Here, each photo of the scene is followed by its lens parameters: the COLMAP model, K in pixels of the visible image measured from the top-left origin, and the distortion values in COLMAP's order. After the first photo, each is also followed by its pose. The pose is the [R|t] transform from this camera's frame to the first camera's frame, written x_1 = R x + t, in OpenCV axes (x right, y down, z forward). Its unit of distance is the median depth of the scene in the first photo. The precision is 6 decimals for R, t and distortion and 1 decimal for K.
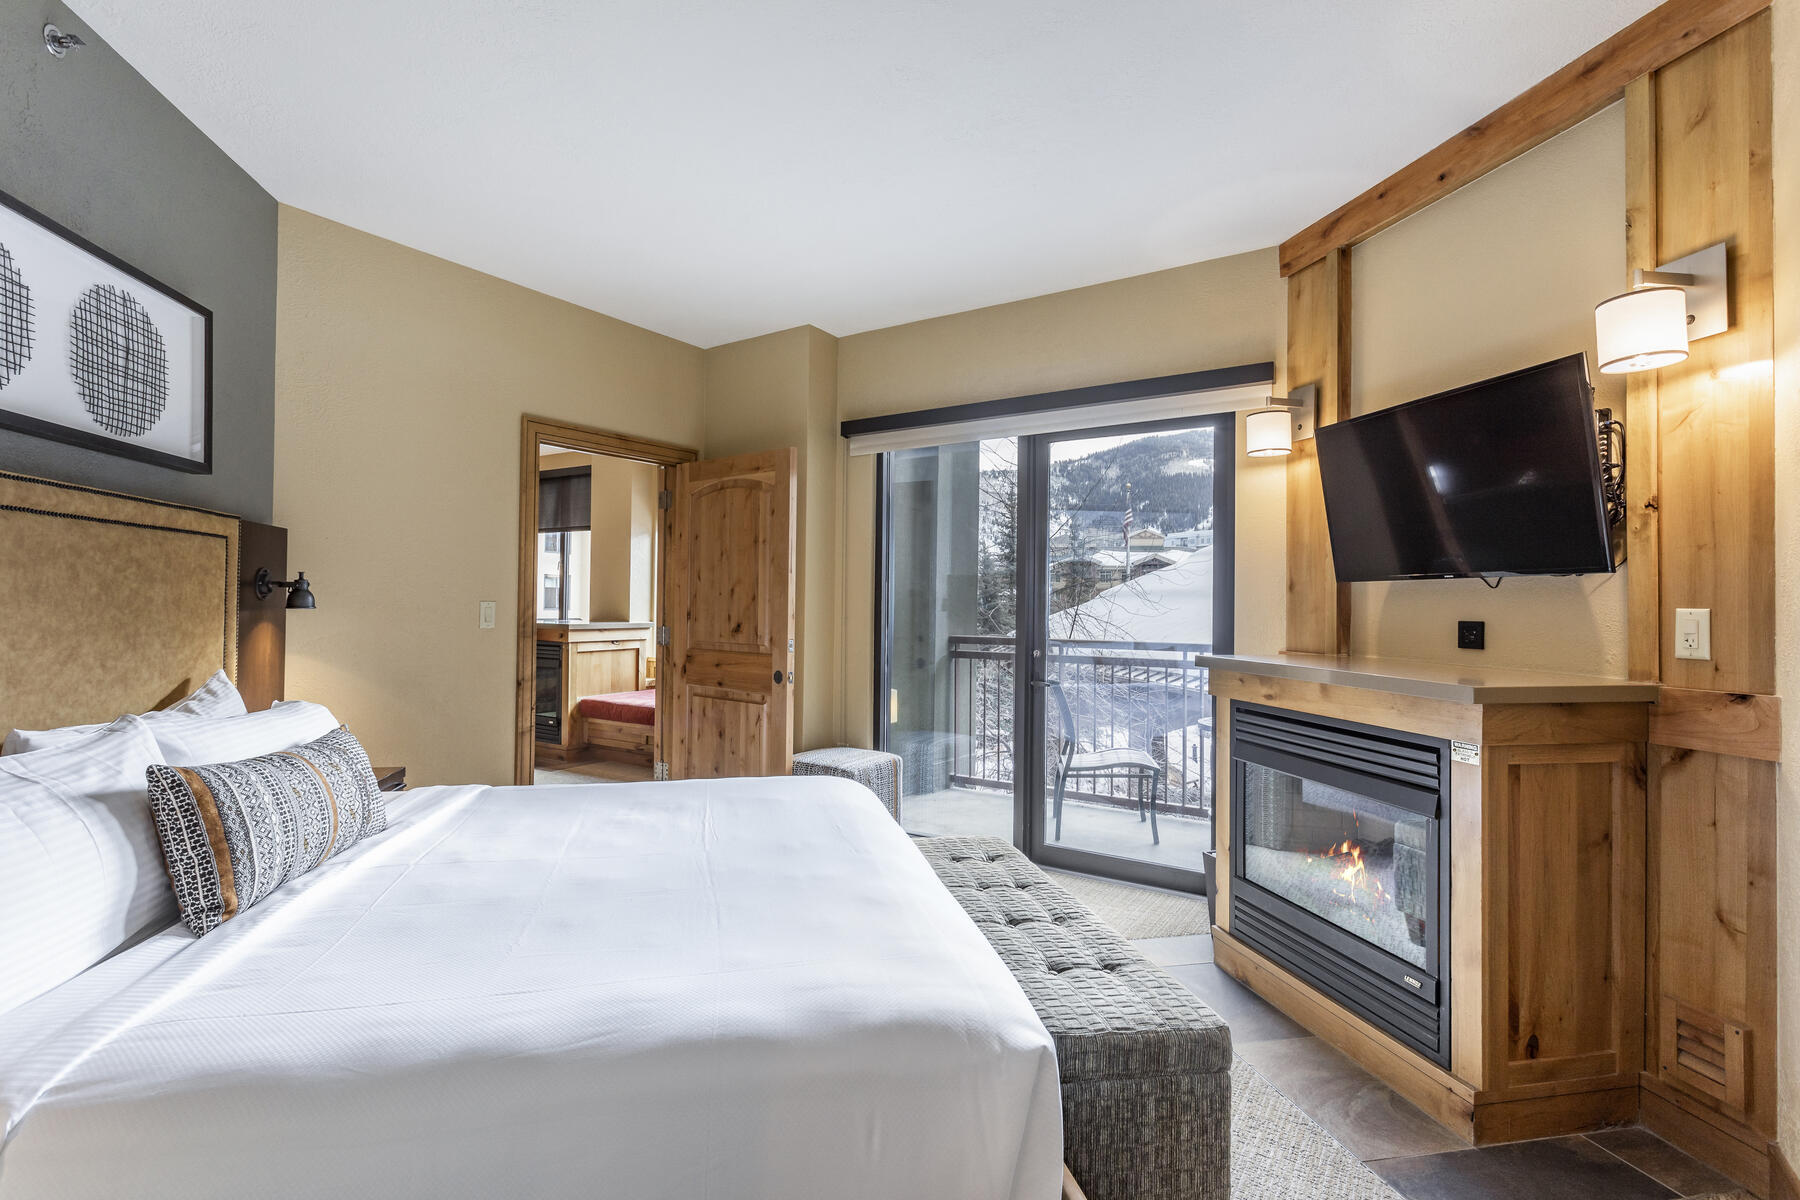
lens RADIAL K [[881.1, 0, 887.5], [0, 881.1, 588.9], [0, 0, 1]] dist [0.001038, 0.000192]
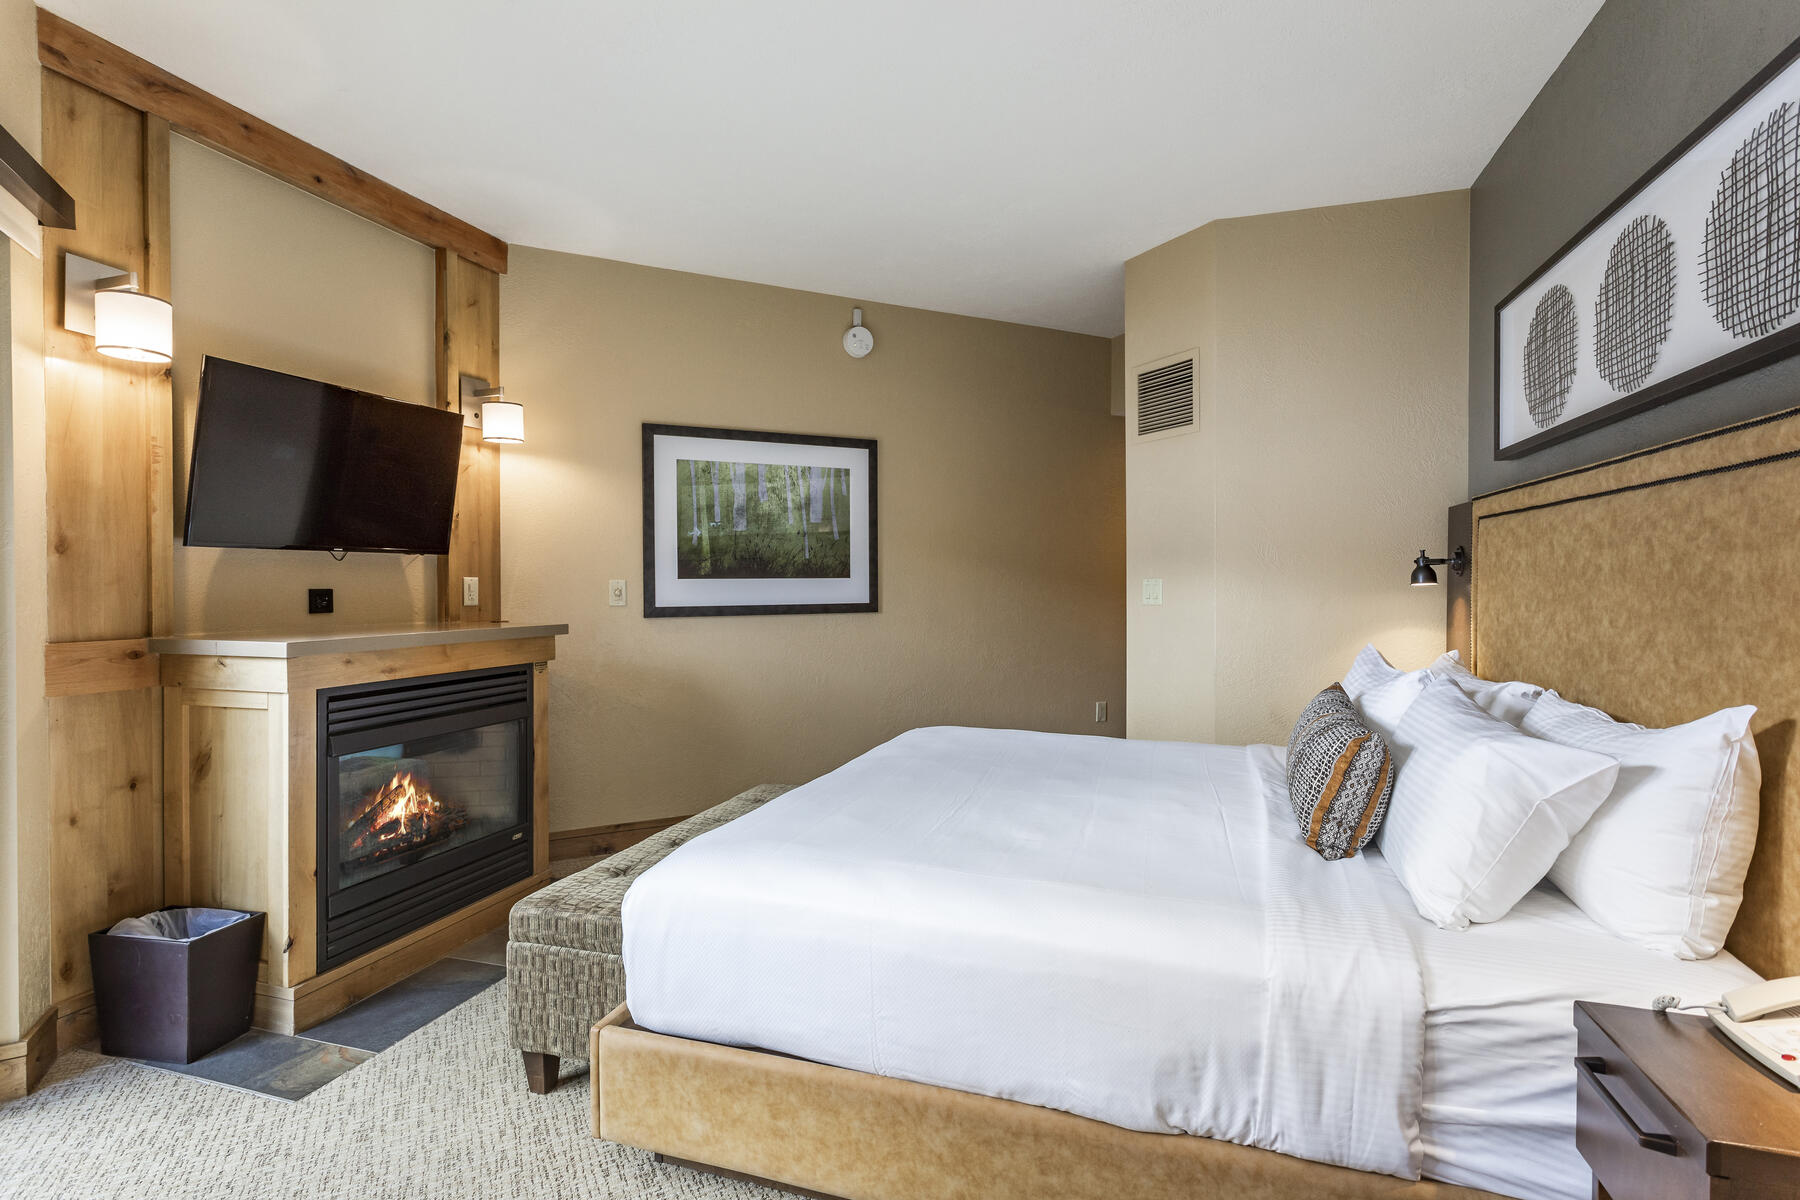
lens RADIAL K [[881.1, 0, 887.5], [0, 881.1, 588.9], [0, 0, 1]] dist [0.001038, 0.000192]
pose [[-0.873843, -0.012630, 0.486043, -0.622092], [-0.015385, 0.999880, -0.001678, 0.032562], [-0.485964, -0.008944, -0.873933, 1.934659]]
